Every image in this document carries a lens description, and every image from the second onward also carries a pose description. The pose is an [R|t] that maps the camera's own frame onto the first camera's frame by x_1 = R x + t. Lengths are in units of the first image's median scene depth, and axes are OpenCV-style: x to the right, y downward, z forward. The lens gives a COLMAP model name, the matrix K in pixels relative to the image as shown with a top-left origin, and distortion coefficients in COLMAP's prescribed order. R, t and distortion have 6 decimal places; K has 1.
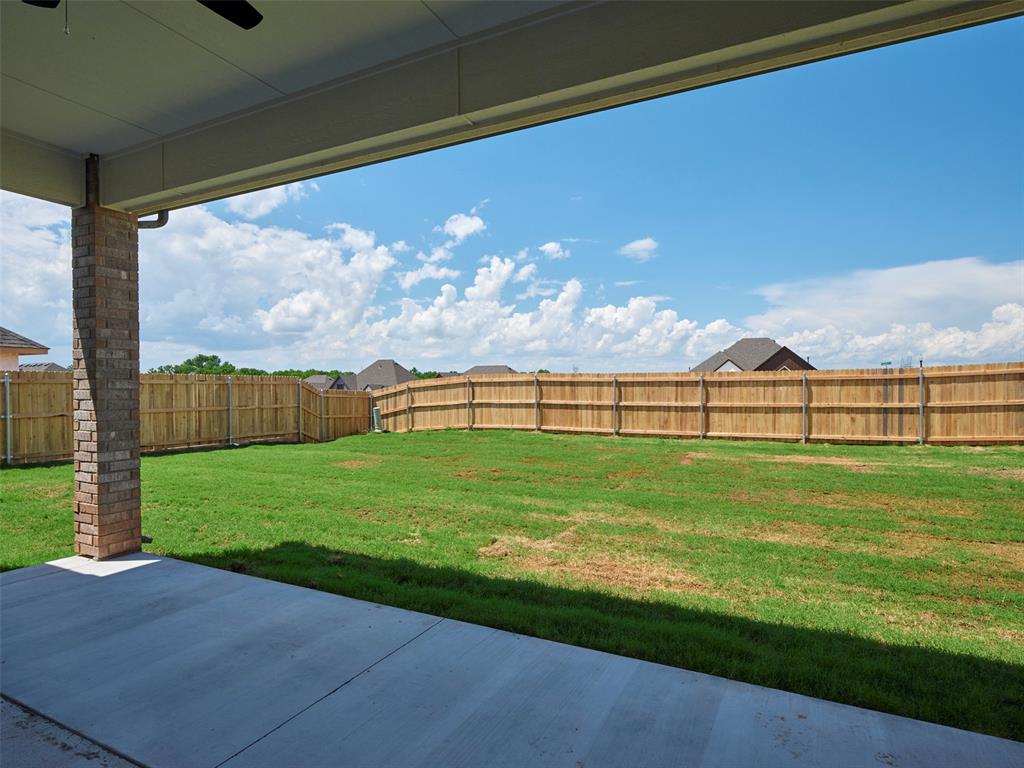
lens RADIAL K [[580.9, 0, 516.9], [0, 580.9, 389.5], [0, 0, 1]] dist [-0.001794, 0.000303]
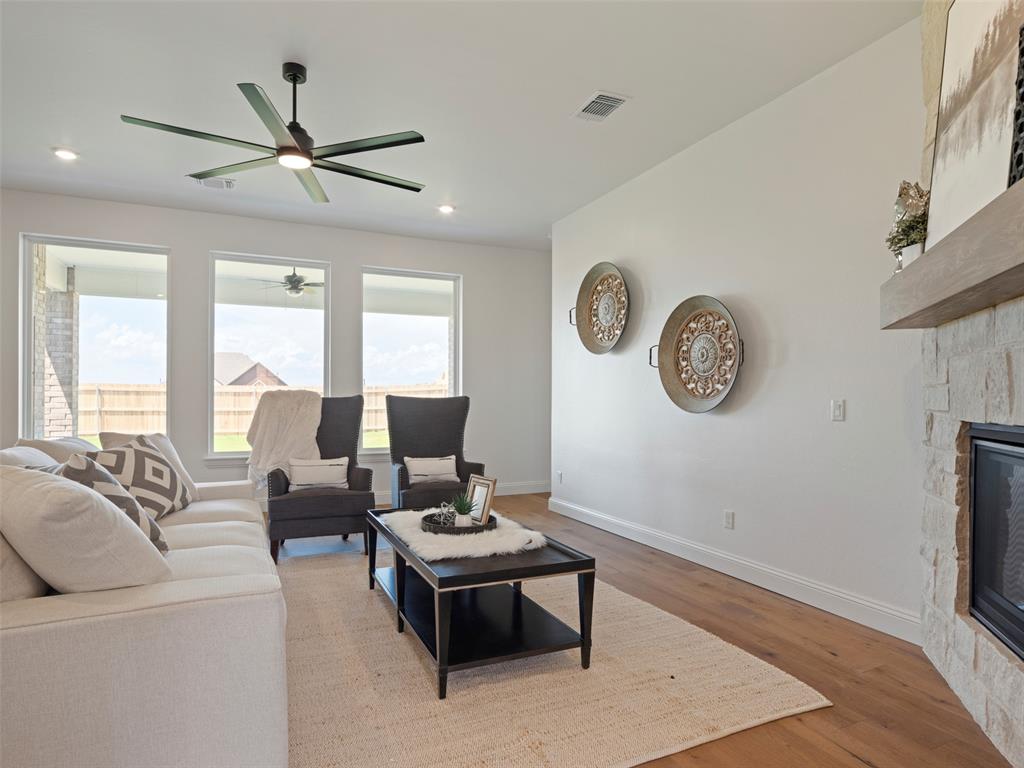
lens RADIAL K [[580.9, 0, 512.8], [0, 580.9, 392.0], [0, 0, 1]] dist [-0.001794, 0.000303]
pose [[0.622012, 0.013483, 0.782892, -0.448461], [-0.002225, 0.999878, -0.015452, 0.005578], [-0.783005, 0.007869, 0.621966, -0.404498]]
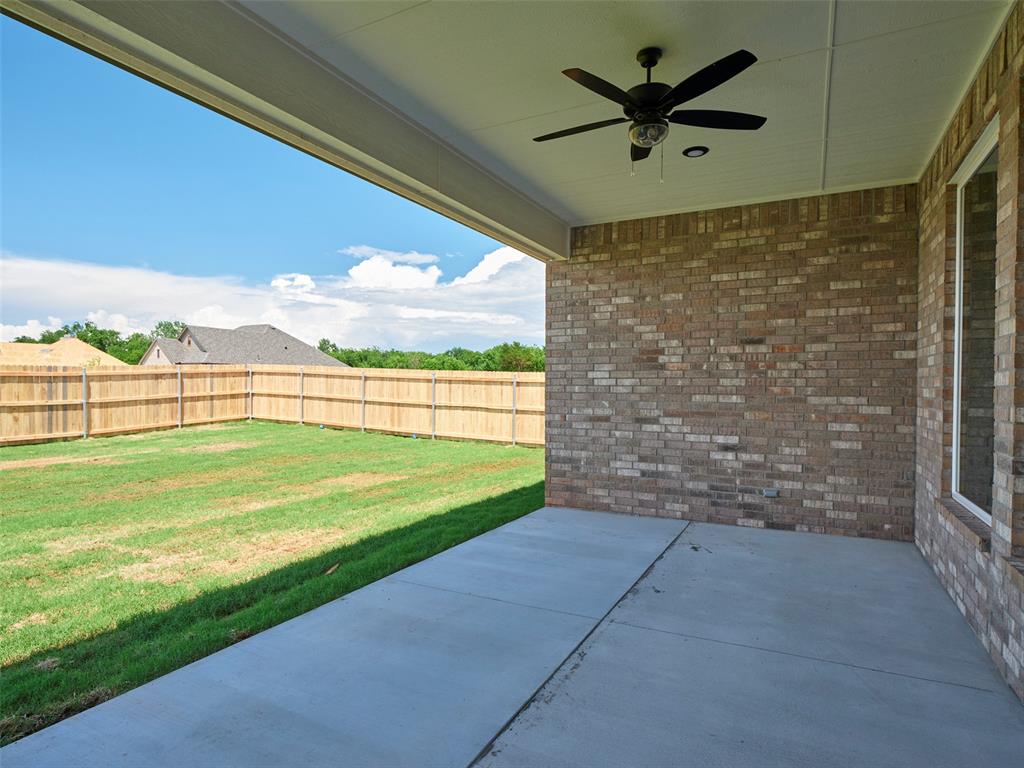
lens RADIAL K [[580.9, 0, 513.9], [0, 580.9, 386.1], [0, 0, 1]] dist [-0.001794, 0.000303]
pose [[0.001559, 0.001178, 0.999998, -0.369987], [-0.000625, 0.999999, -0.001177, -0.000421], [-0.999999, -0.000623, 0.001559, 0.203520]]
